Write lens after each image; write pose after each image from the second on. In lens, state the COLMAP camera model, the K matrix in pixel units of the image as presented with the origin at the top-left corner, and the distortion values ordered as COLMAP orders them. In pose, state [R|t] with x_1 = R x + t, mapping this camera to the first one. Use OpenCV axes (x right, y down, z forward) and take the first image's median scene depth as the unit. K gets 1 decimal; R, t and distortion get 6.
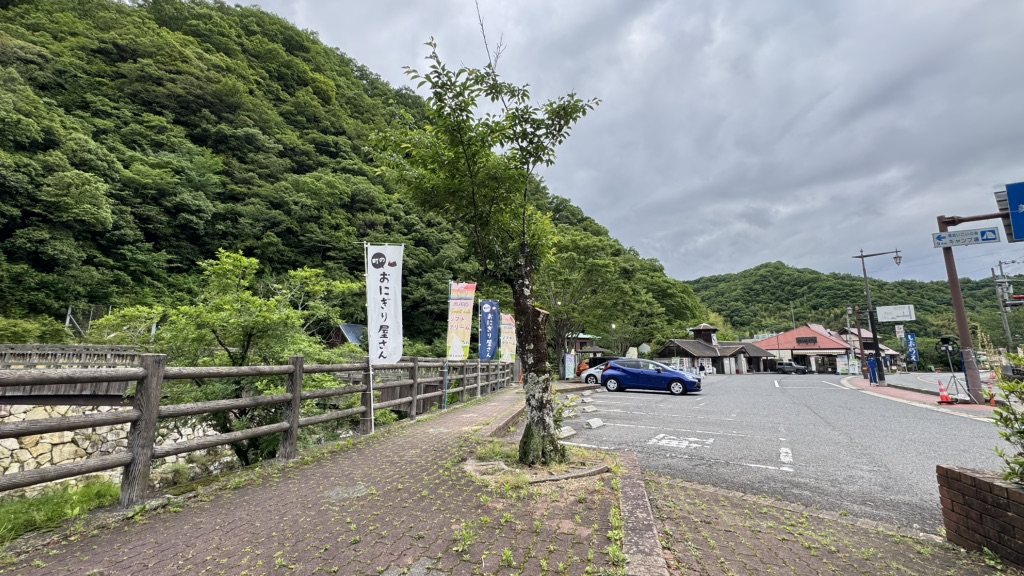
lens RADIAL K [[406.3, 0, 512.6], [0, 406.3, 288.1], [0, 0, 1]] dist [-0.001782, -0.000260]
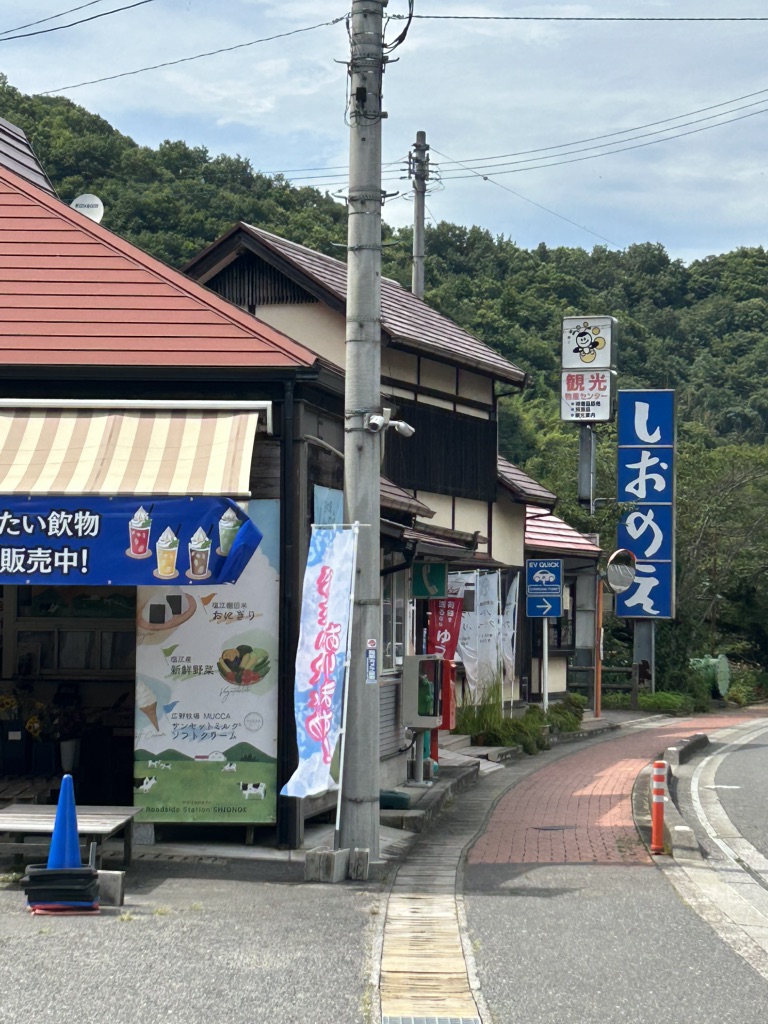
lens RADIAL K [[2490.0, 0, 384.0], [0, 2490.0, 512.0], [0, 0, 1]] dist [0.260705, -0.118057]
pose [[0.721519, 0.034297, 0.691544, 0.658664], [-0.127626, 0.988246, 0.084146, 0.150088], [-0.680530, -0.148972, 0.717416, 0.820353]]
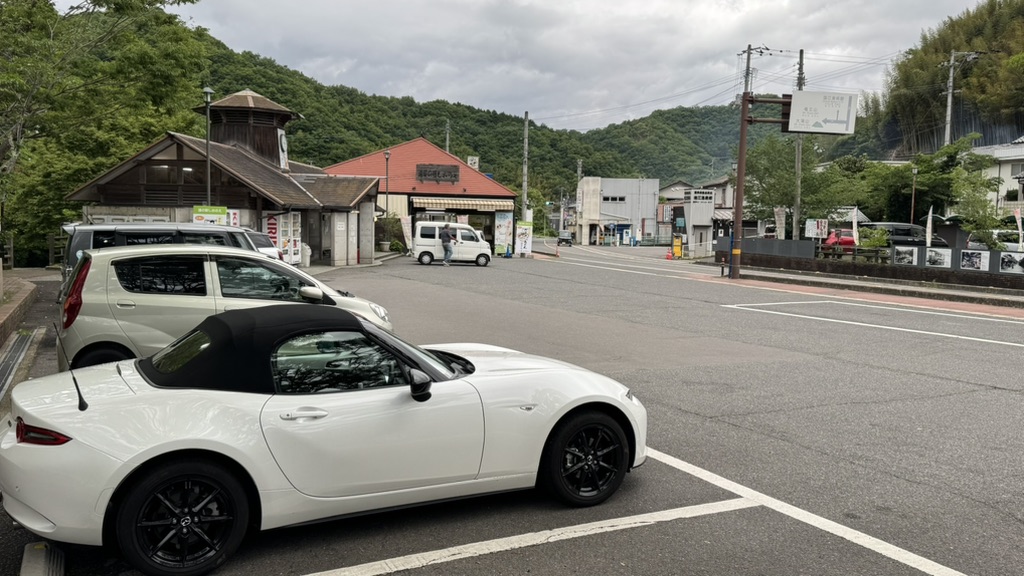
lens RADIAL K [[830.4, 0, 514.8], [0, 830.4, 290.0], [0, 0, 1]] dist [0.169838, -0.317032]
pose [[0.526999, -0.058454, 0.847853, 0.066986], [-0.171163, 0.969889, 0.173257, 0.099768], [-0.832451, -0.236427, 0.501126, 0.582555]]
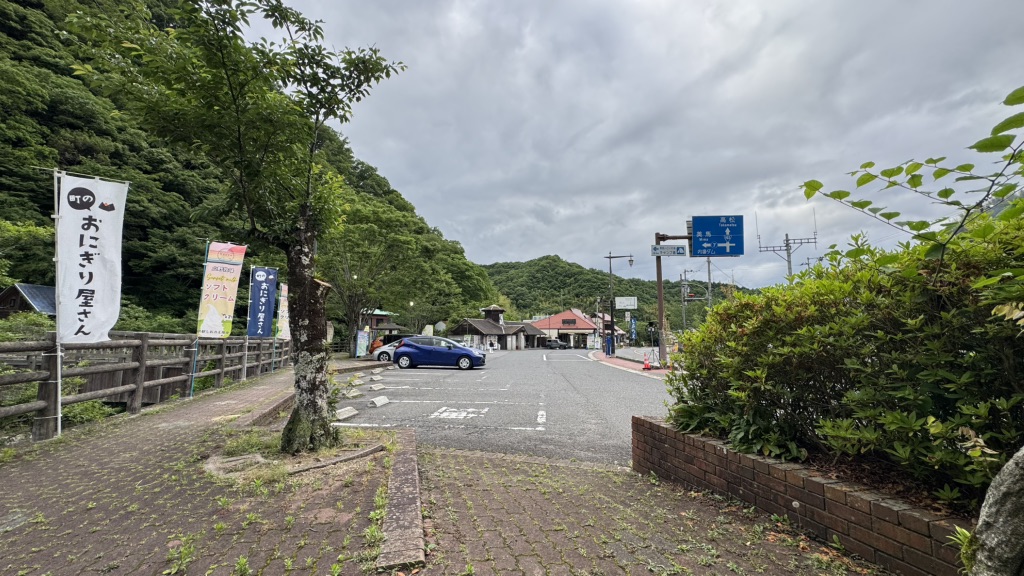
lens RADIAL K [[406.8, 0, 512.1], [0, 406.8, 288.9], [0, 0, 1]] dist [-0.002479, 0.000105]
pose [[0.885324, 0.057704, 0.461379, 0.002528], [-0.083759, 0.995829, 0.036177, 0.000055], [-0.457367, -0.070673, 0.886465, 0.000811]]
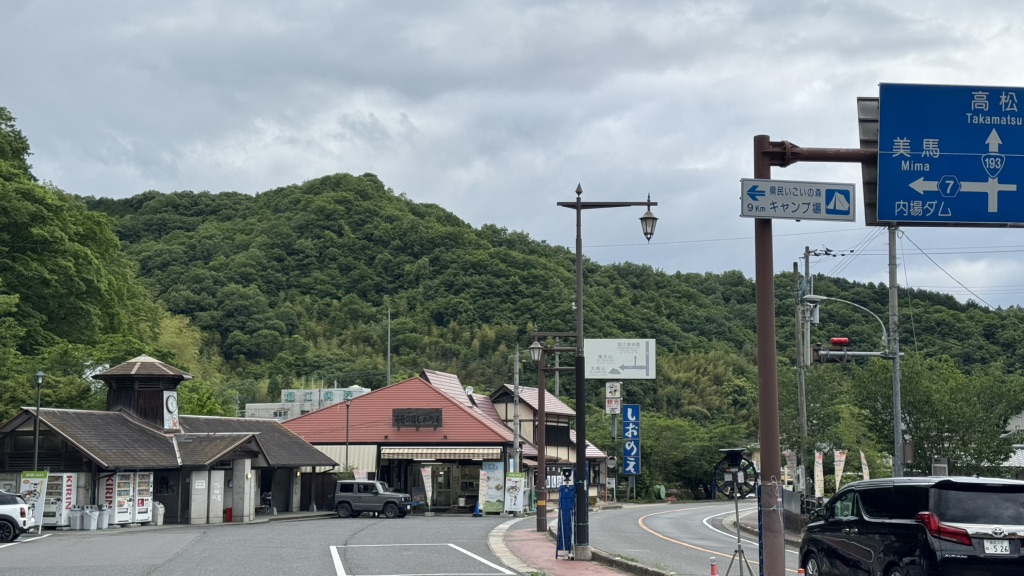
lens RADIAL K [[1421.9, 0, 511.3], [0, 1421.9, 293.0], [0, 0, 1]] dist [0.159575, -0.080952]
pose [[0.768171, 0.077673, 0.635515, 0.005906], [-0.113706, 0.993385, 0.016029, -0.006940], [-0.630066, -0.084575, 0.771922, 0.024817]]
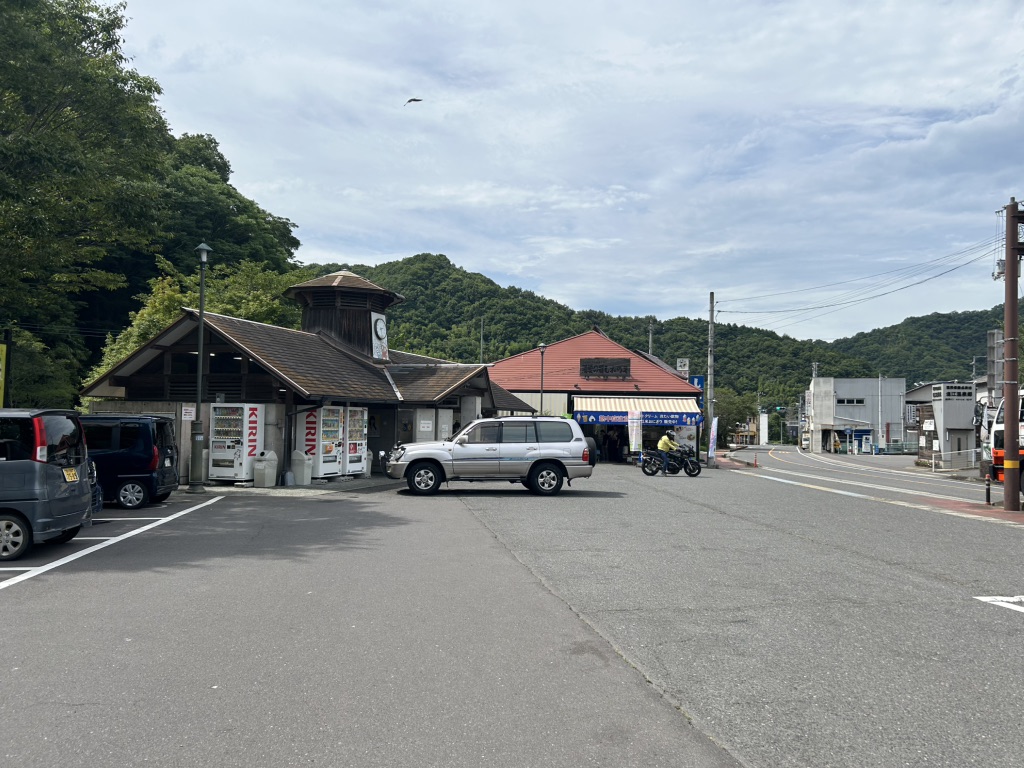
lens RADIAL K [[765.2, 0, 520.2], [0, 765.2, 392.4], [0, 0, 1]] dist [0.115730, -0.181130]
pose [[0.756332, 0.040666, 0.652923, 0.282570], [-0.130900, 0.987289, 0.090140, 0.117276], [-0.640958, -0.153644, 0.752041, 0.646019]]
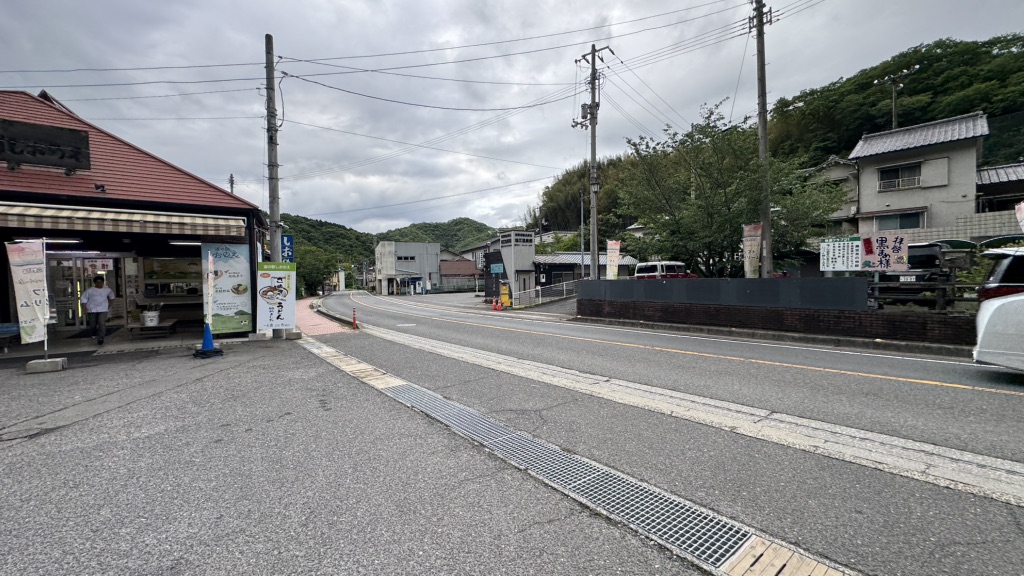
lens RADIAL K [[406.8, 0, 512.1], [0, 406.8, 288.9], [0, 0, 1]] dist [-0.002479, 0.000105]
pose [[0.150970, -0.027059, 0.988168, 0.703666], [-0.154546, 0.986688, 0.050629, 0.171994], [-0.976383, -0.160361, 0.144779, 0.919694]]
